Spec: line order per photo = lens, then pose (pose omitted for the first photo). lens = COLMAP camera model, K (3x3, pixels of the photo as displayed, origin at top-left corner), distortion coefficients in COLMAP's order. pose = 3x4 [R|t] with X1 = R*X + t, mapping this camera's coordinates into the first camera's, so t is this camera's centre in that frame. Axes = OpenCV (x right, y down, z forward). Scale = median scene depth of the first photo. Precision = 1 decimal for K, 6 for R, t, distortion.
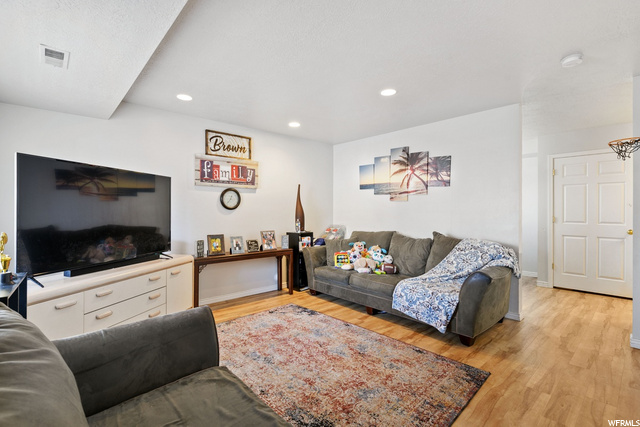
lens RADIAL K [[299.9, 0, 320.3], [0, 299.9, 211.2], [0, 0, 1]] dist [0.001407, 0.000241]
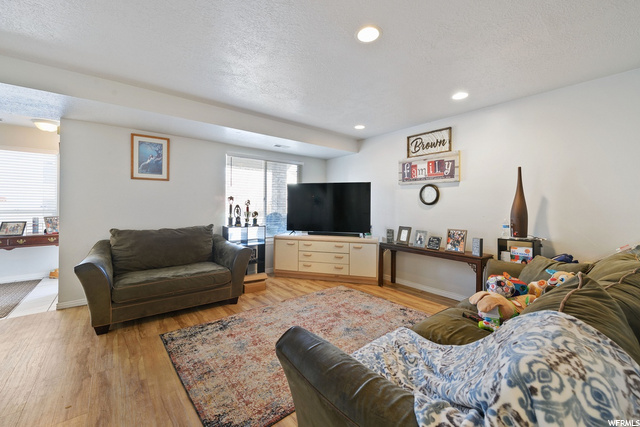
lens RADIAL K [[257.2, 0, 321.0], [0, 257.2, 203.8], [0, 0, 1]] dist [0.000278, -0.001078]
pose [[-0.061768, -0.005764, -0.998074, 0.626652], [-0.009744, 0.999939, -0.005172, -0.000739], [0.998043, 0.009406, -0.061821, 0.704856]]
